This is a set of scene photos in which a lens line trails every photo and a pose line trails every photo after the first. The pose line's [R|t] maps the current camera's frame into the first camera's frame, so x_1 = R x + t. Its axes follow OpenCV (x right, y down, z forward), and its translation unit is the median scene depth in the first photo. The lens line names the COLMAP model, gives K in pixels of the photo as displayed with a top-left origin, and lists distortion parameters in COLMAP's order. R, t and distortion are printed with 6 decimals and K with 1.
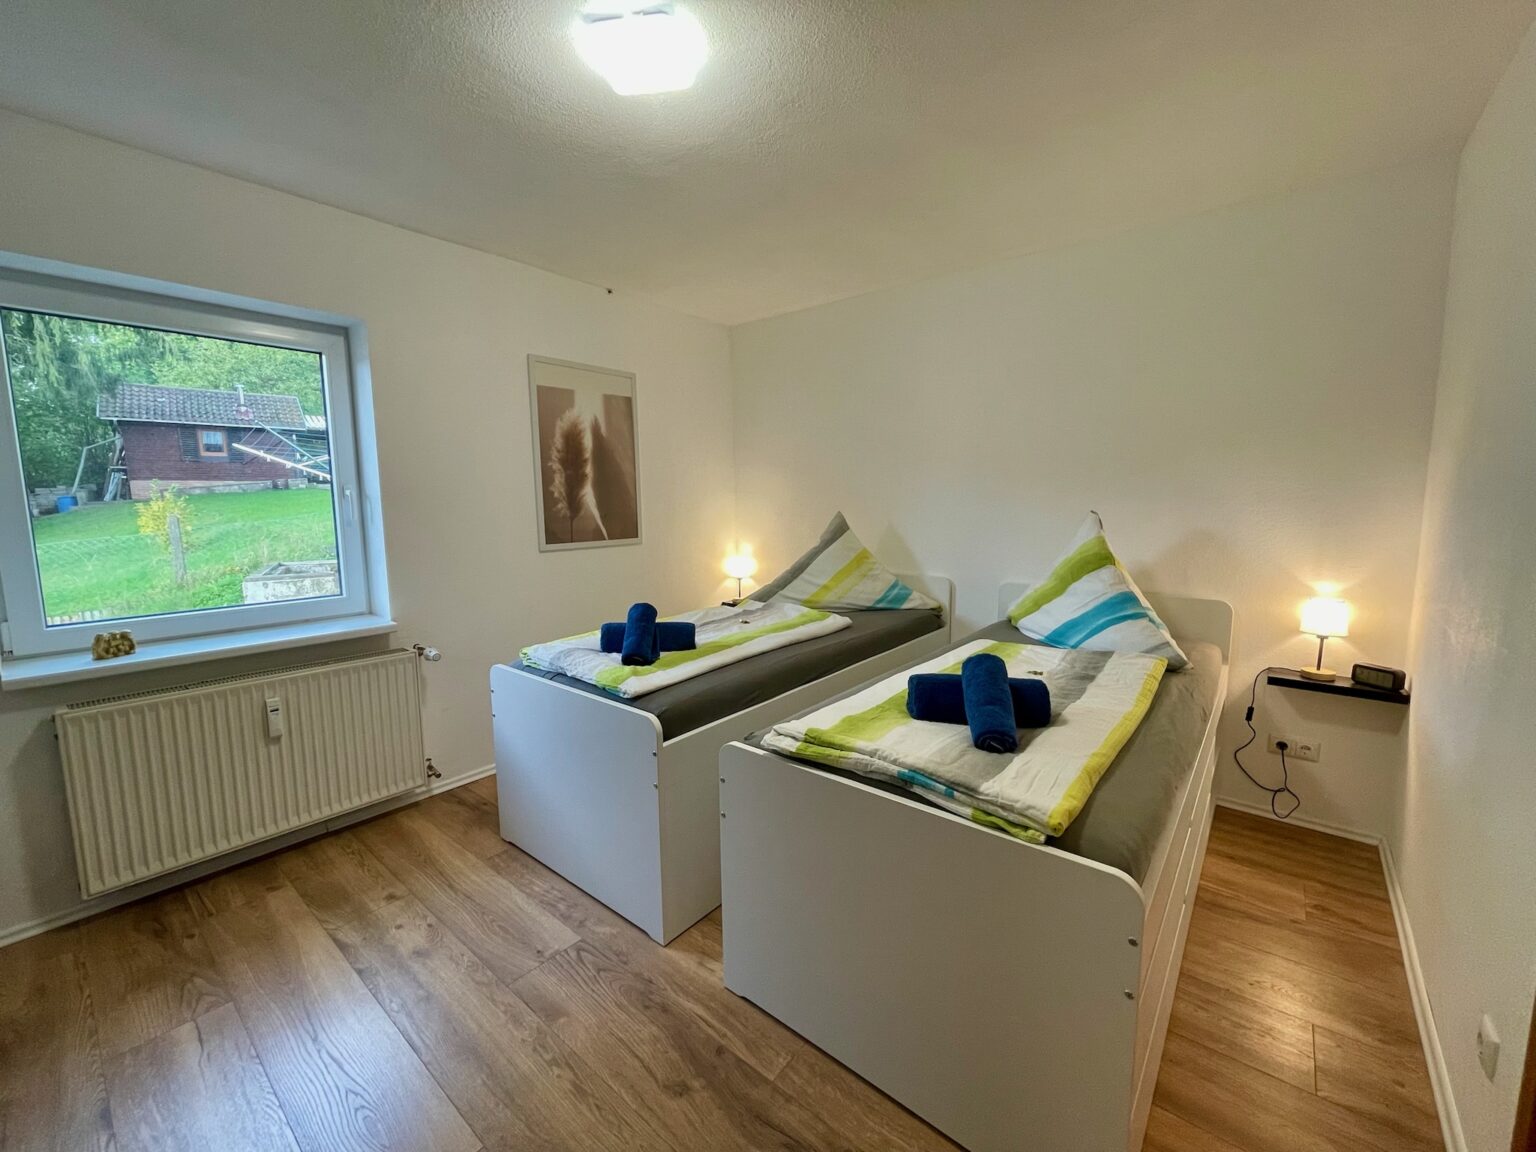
lens RADIAL K [[618.1, 0, 755.6], [0, 618.1, 579.7], [0, 0, 1]] dist [-0.001839, -0.000109]
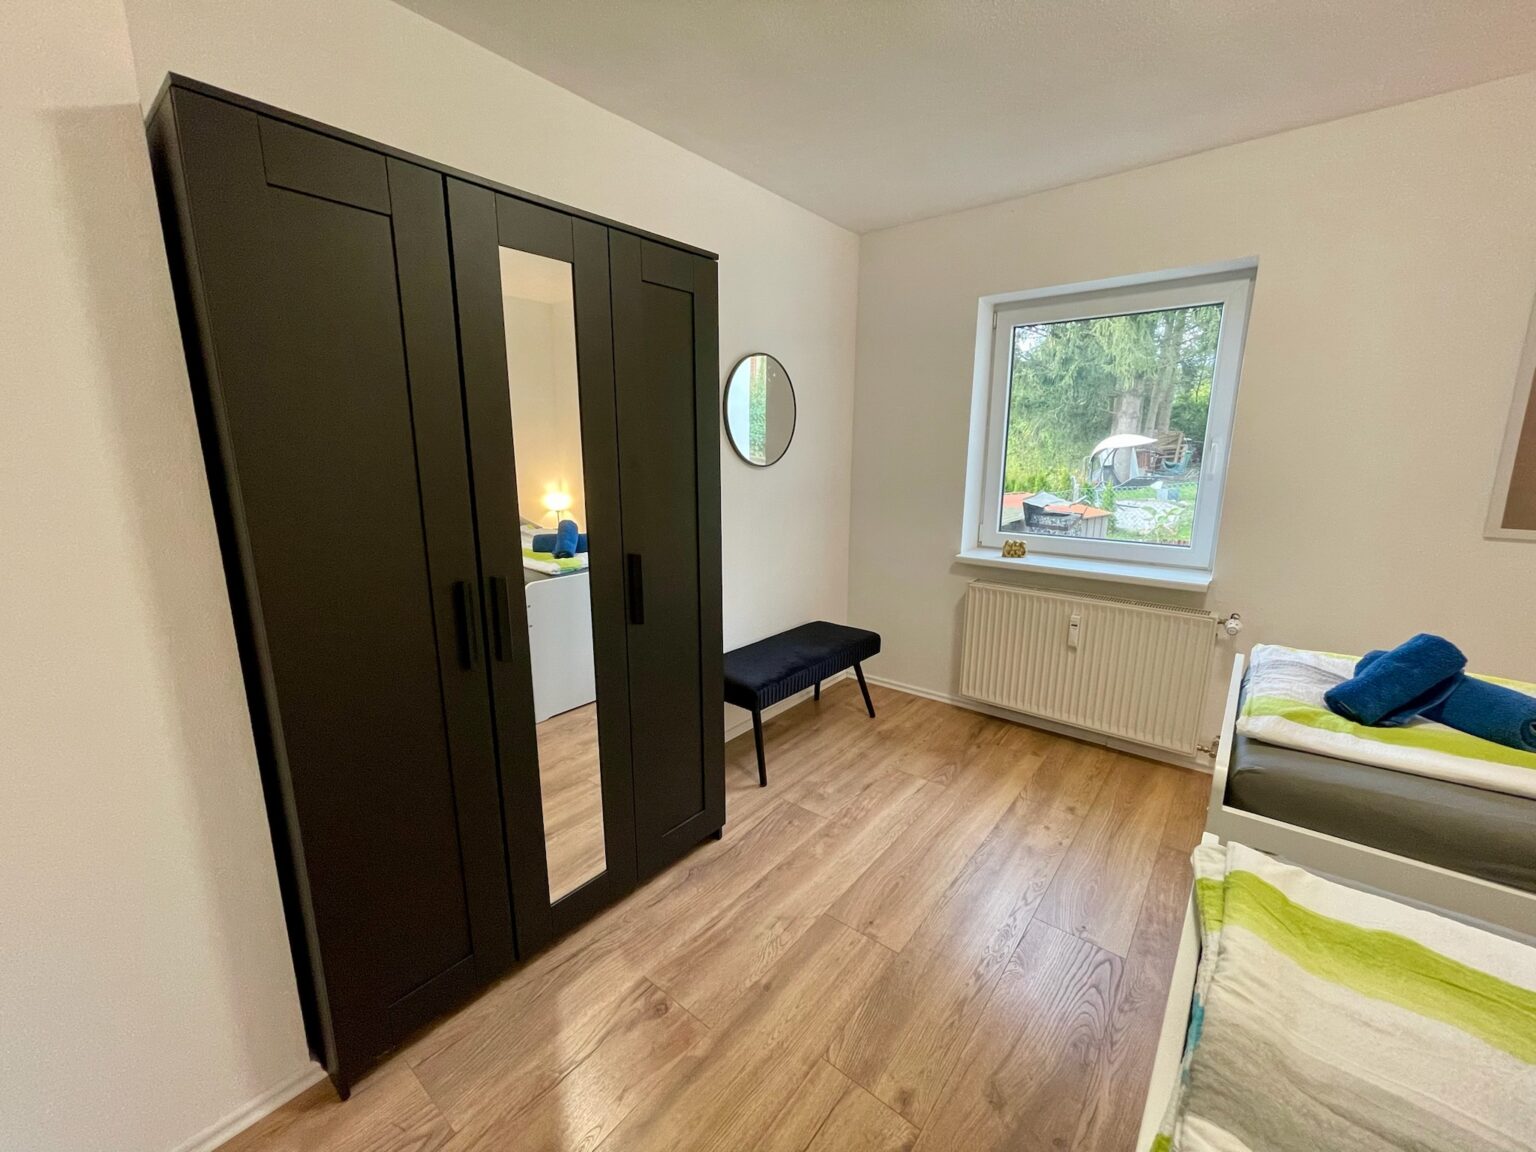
lens RADIAL K [[619.2, 0, 768.0], [0, 619.2, 576.0], [0, 0, 1]] dist [-0.007492, -0.000101]
pose [[0.009194, 0.211771, -0.977276, 0.429117], [-0.124701, 0.969931, 0.209006, -0.069796], [0.992152, 0.119945, 0.035325, 0.362673]]
